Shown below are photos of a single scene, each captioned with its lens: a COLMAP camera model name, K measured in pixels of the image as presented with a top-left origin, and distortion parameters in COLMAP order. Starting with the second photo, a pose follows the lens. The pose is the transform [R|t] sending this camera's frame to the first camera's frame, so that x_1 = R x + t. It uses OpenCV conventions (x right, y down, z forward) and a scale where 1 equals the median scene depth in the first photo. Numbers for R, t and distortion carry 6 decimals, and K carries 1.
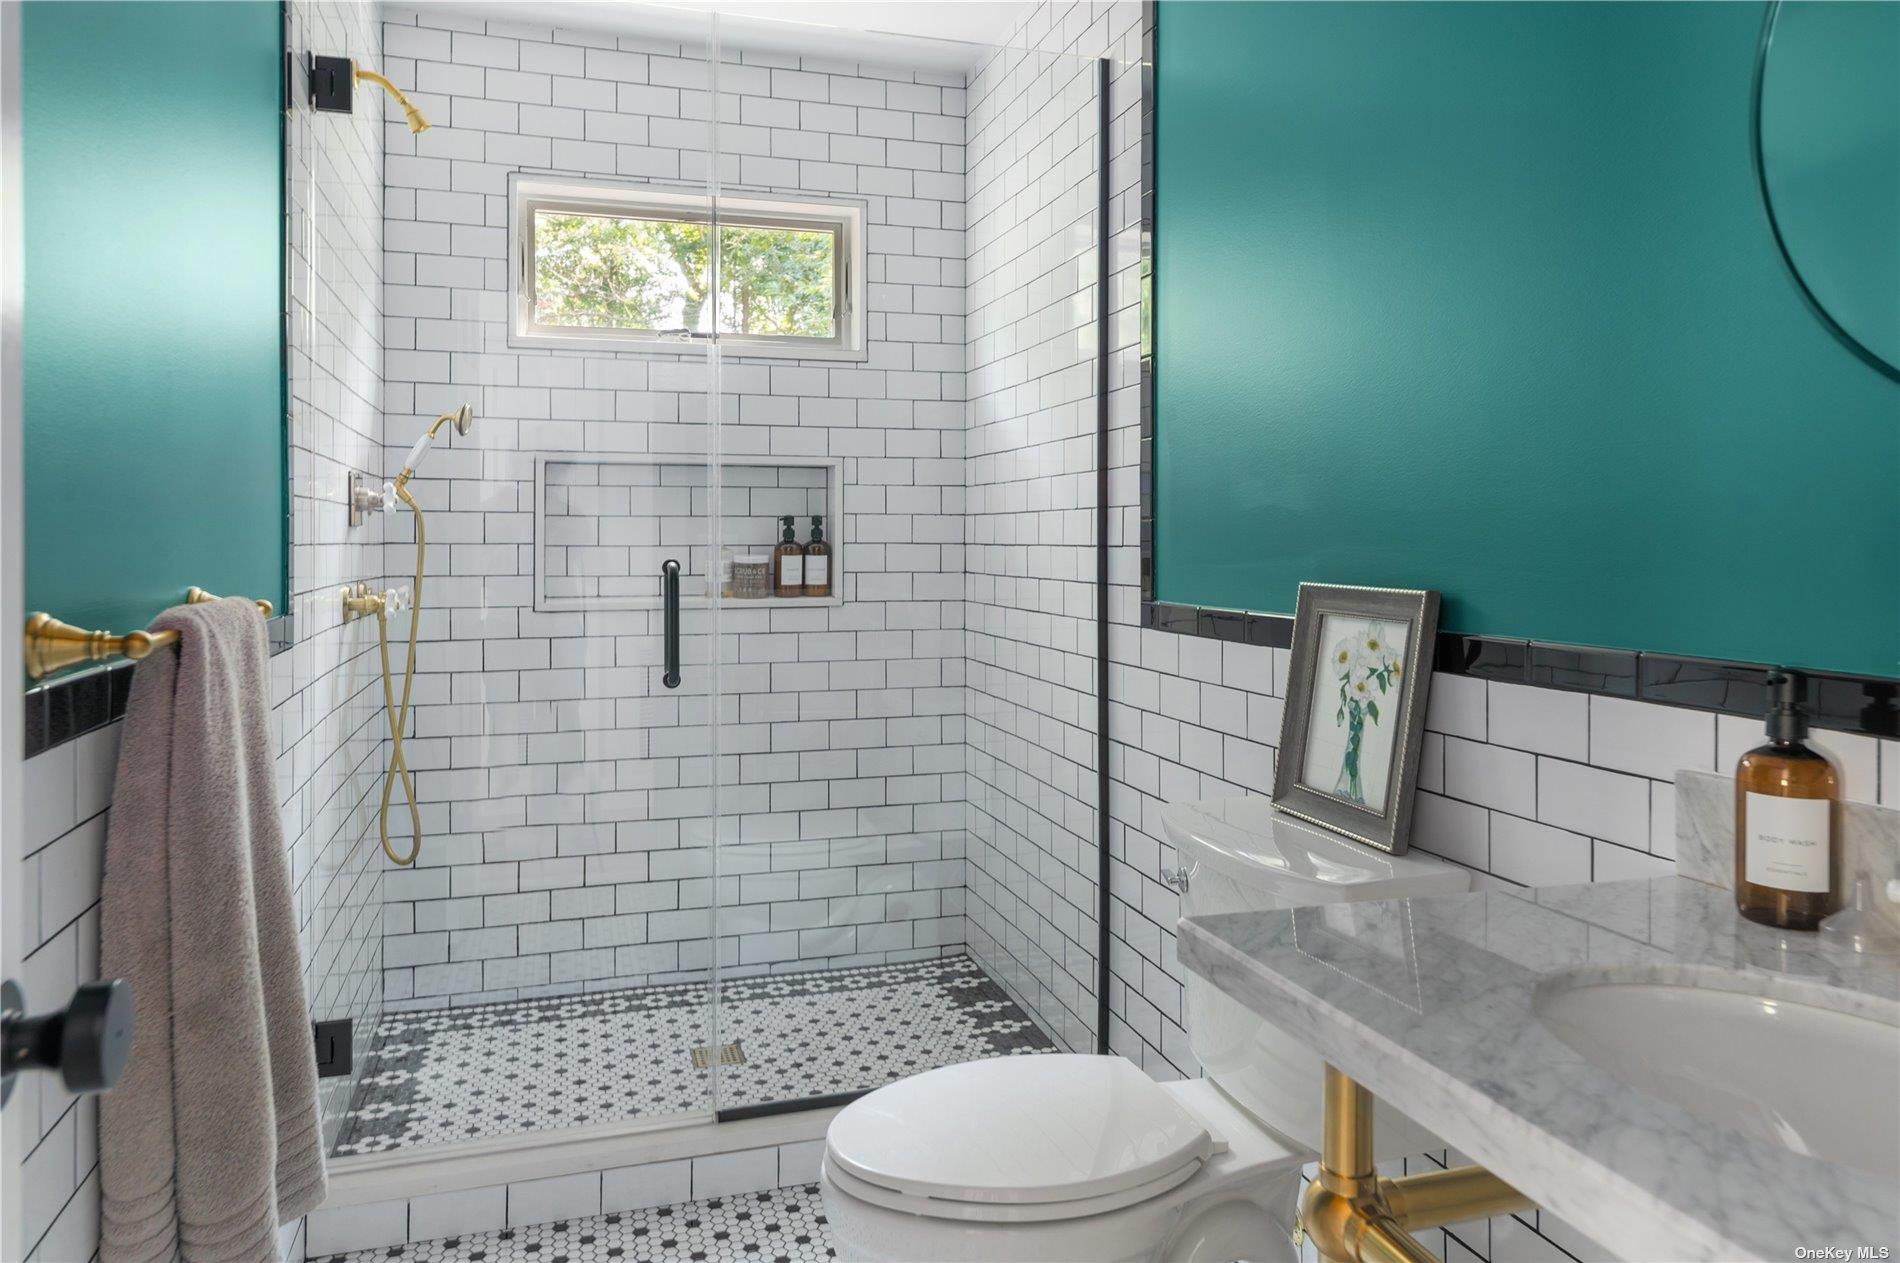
lens RADIAL K [[1143.7, 0, 949.0], [0, 1143.7, 585.7], [0, 0, 1]] dist [-0.055696, -0.000132]
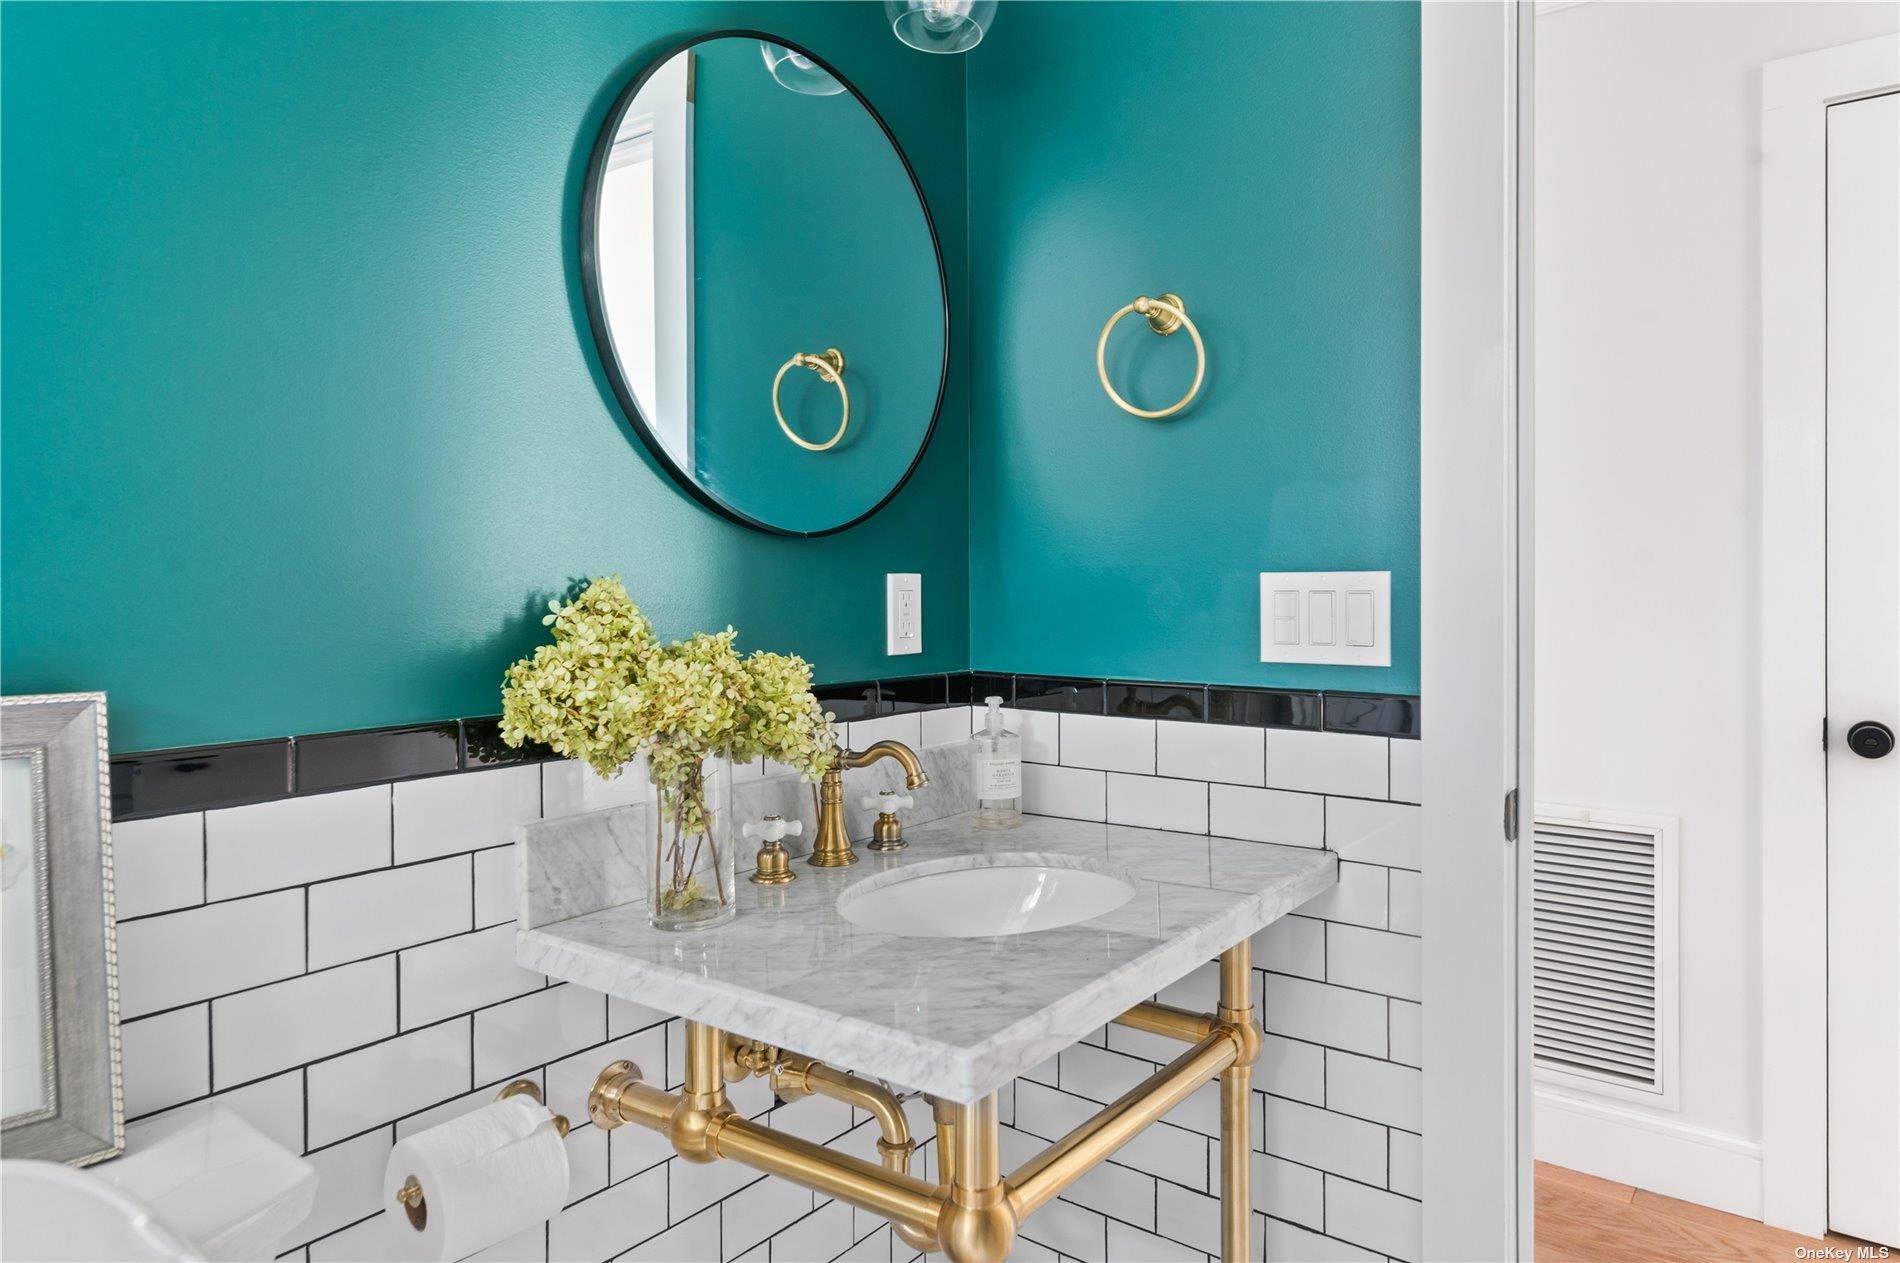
lens RADIAL K [[1143.7, 0, 949.0], [0, 1143.7, 585.7], [0, 0, 1]] dist [-0.055696, -0.000132]
pose [[-0.593474, -0.003680, 0.804845, -0.337001], [0.029903, 0.999198, 0.026619, -0.058167], [-0.804298, 0.039865, -0.592888, 1.092354]]
